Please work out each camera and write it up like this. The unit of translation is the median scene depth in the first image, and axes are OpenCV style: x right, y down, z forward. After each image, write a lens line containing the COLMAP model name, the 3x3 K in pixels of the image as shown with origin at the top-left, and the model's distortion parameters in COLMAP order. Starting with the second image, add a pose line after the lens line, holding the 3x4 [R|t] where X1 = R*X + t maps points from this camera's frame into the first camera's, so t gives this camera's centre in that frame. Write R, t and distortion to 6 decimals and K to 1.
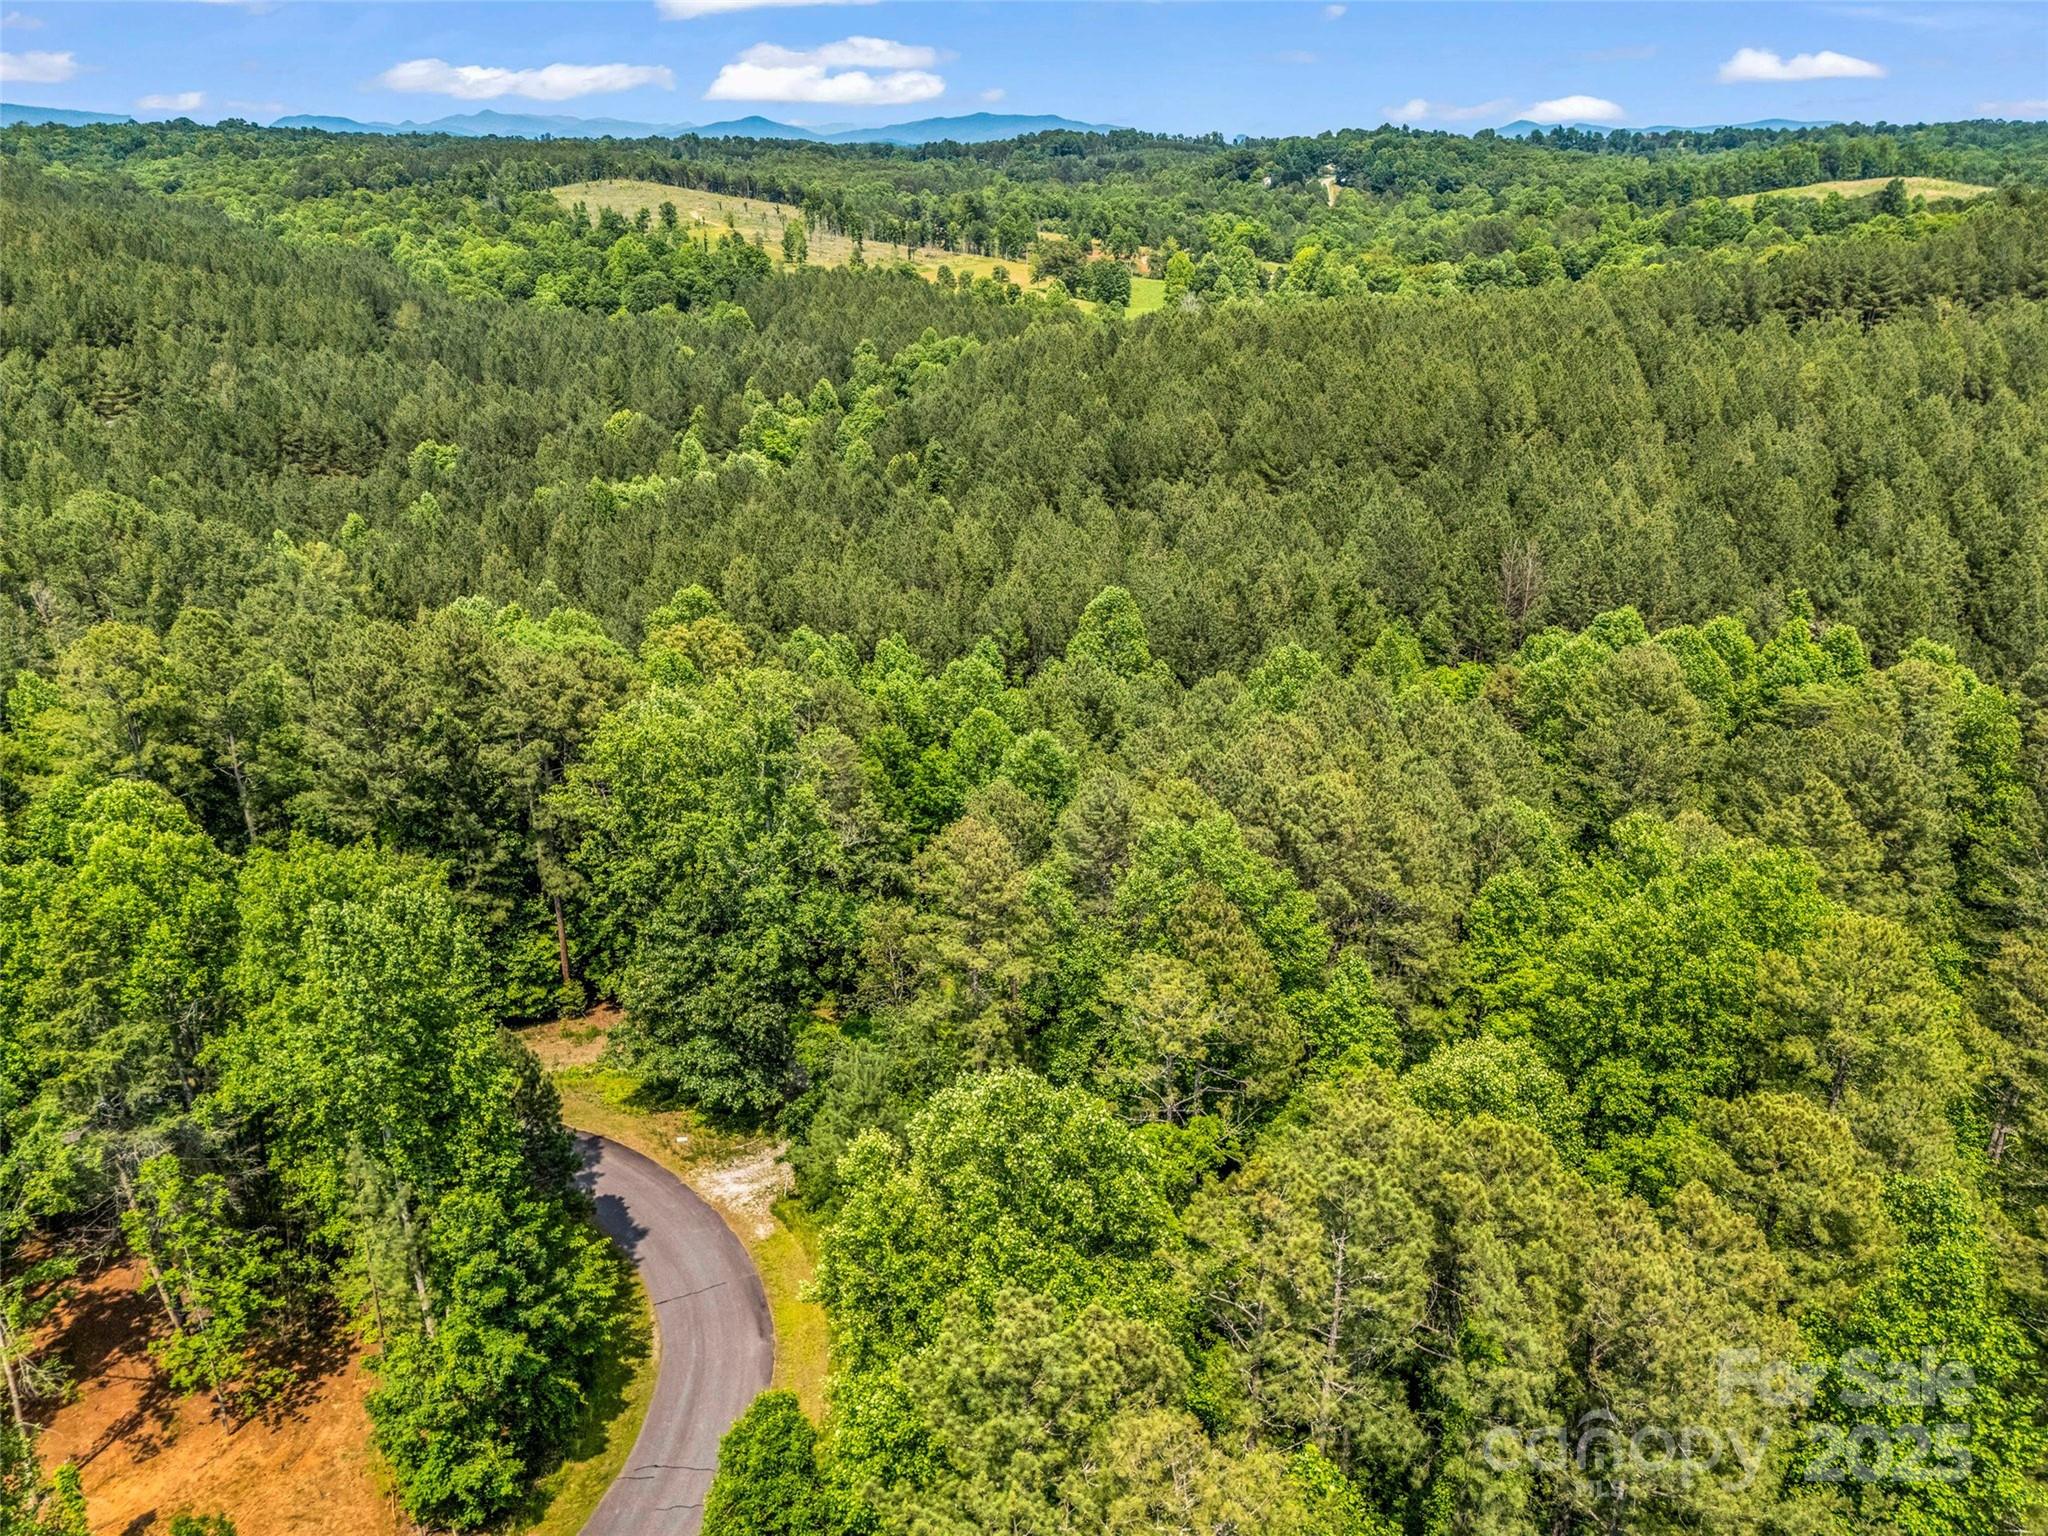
lens RADIAL K [[1505.5, 0, 1032.5], [0, 1505.5, 785.6], [0, 0, 1]] dist [0.077012, -0.070191]
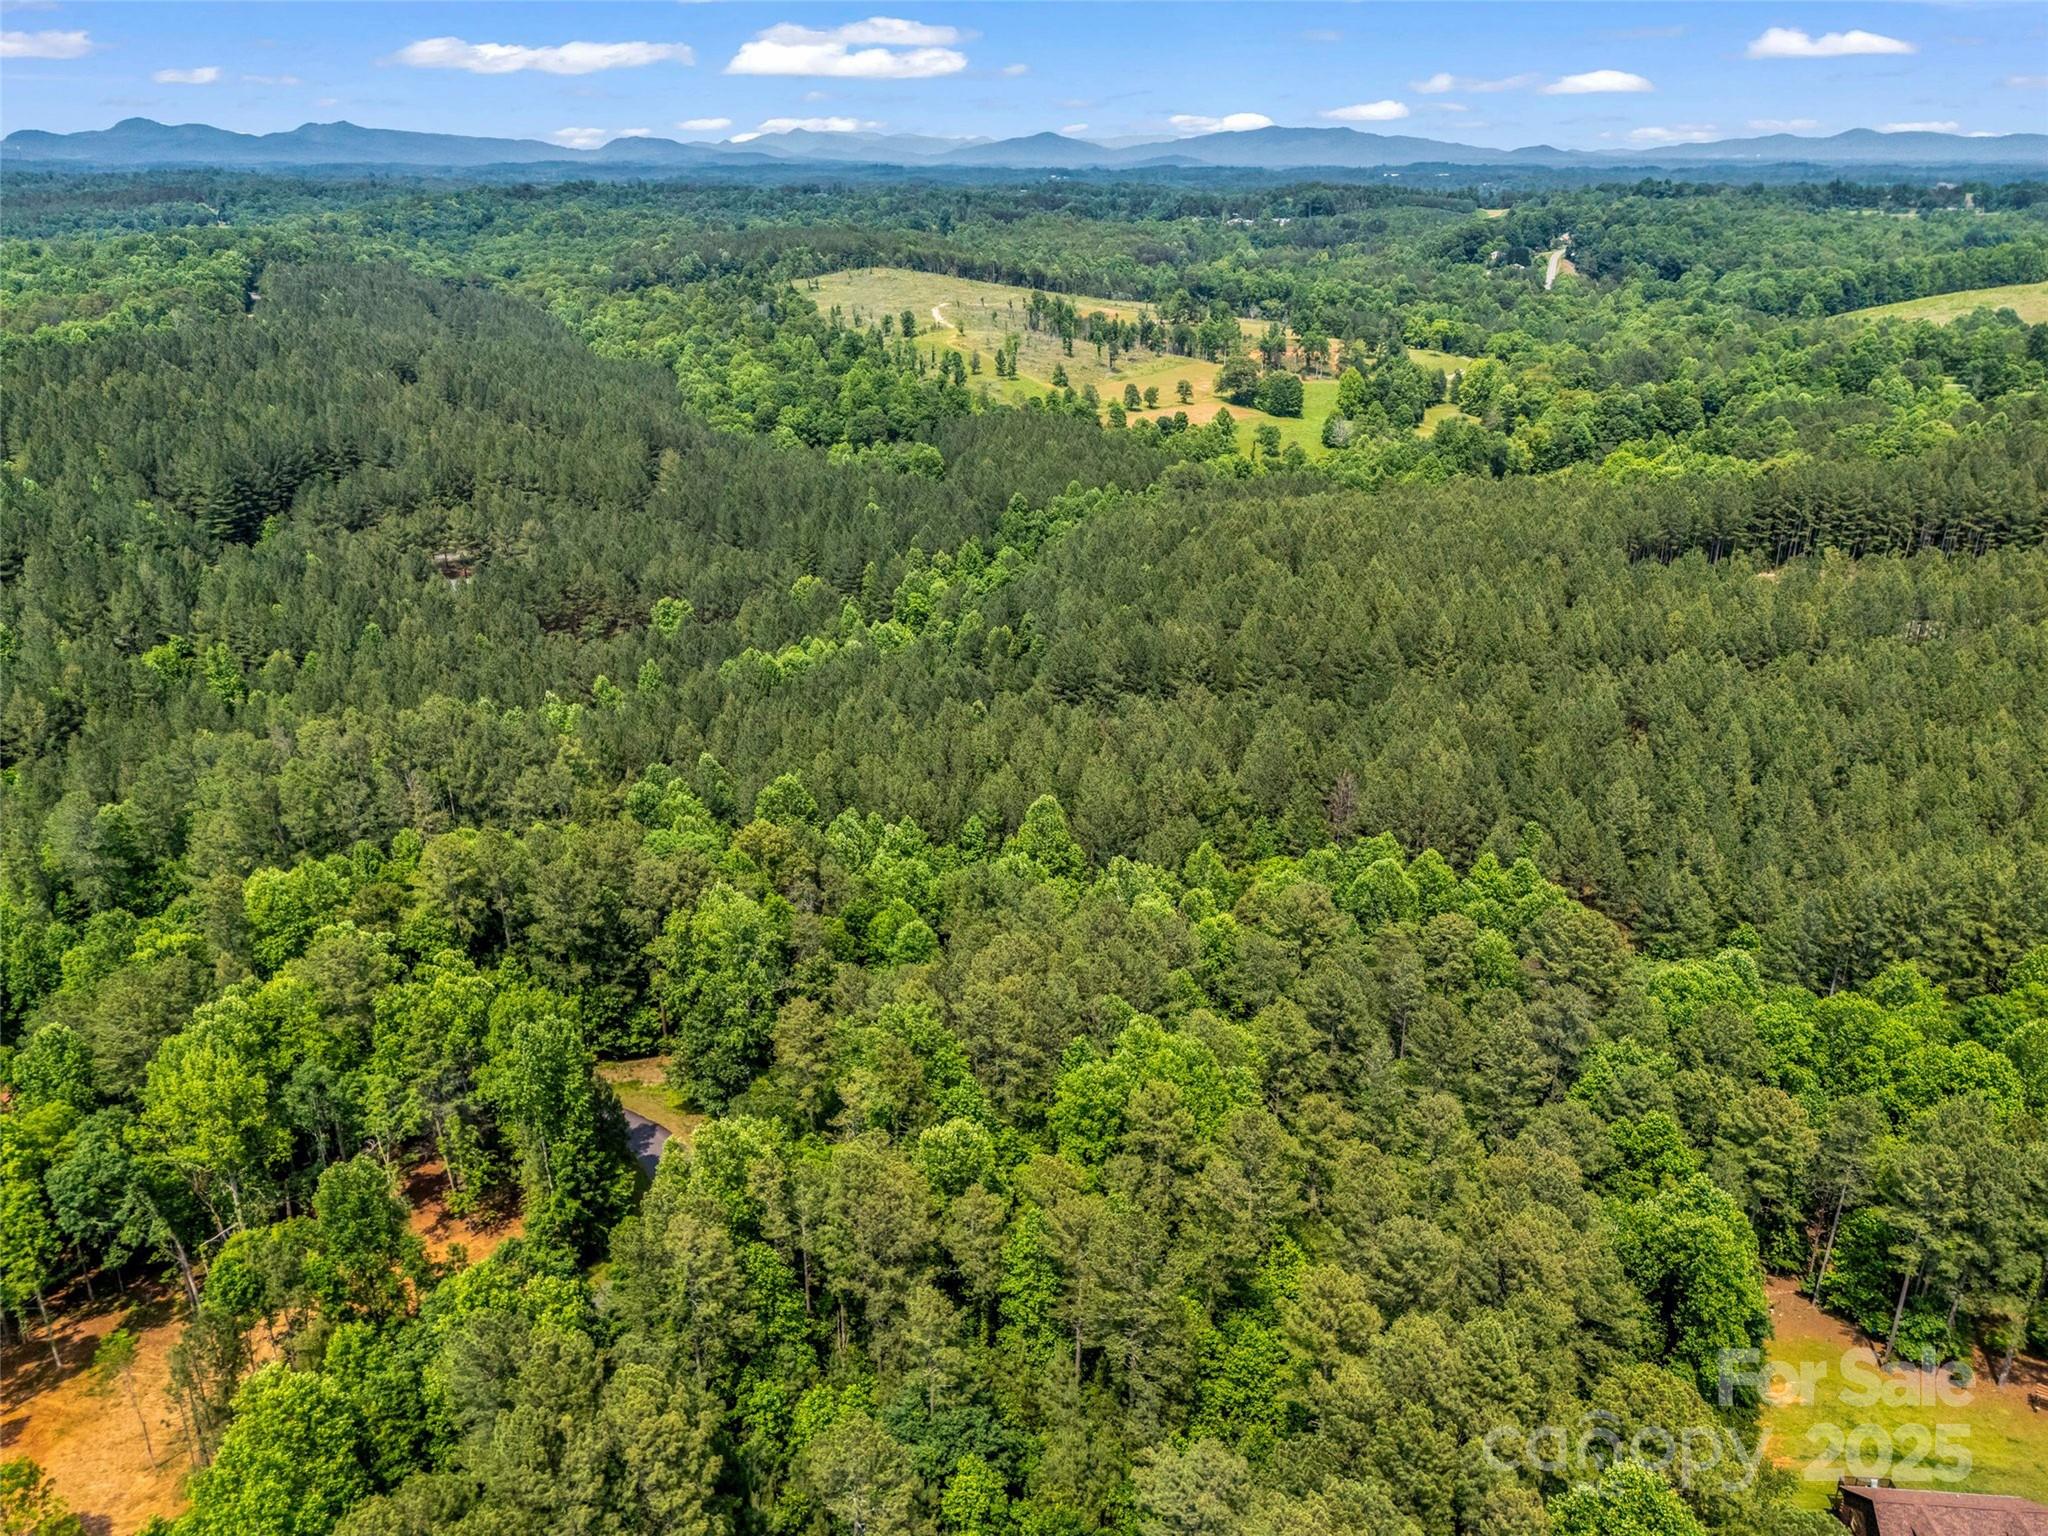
lens RADIAL K [[1505.5, 0, 1032.5], [0, 1505.5, 785.6], [0, 0, 1]] dist [0.077012, -0.070191]
pose [[0.984674, 0.063745, -0.162340, 0.620719], [-0.064855, 0.997894, -0.001543, -0.300670], [0.161900, 0.012048, 0.986734, -1.107953]]
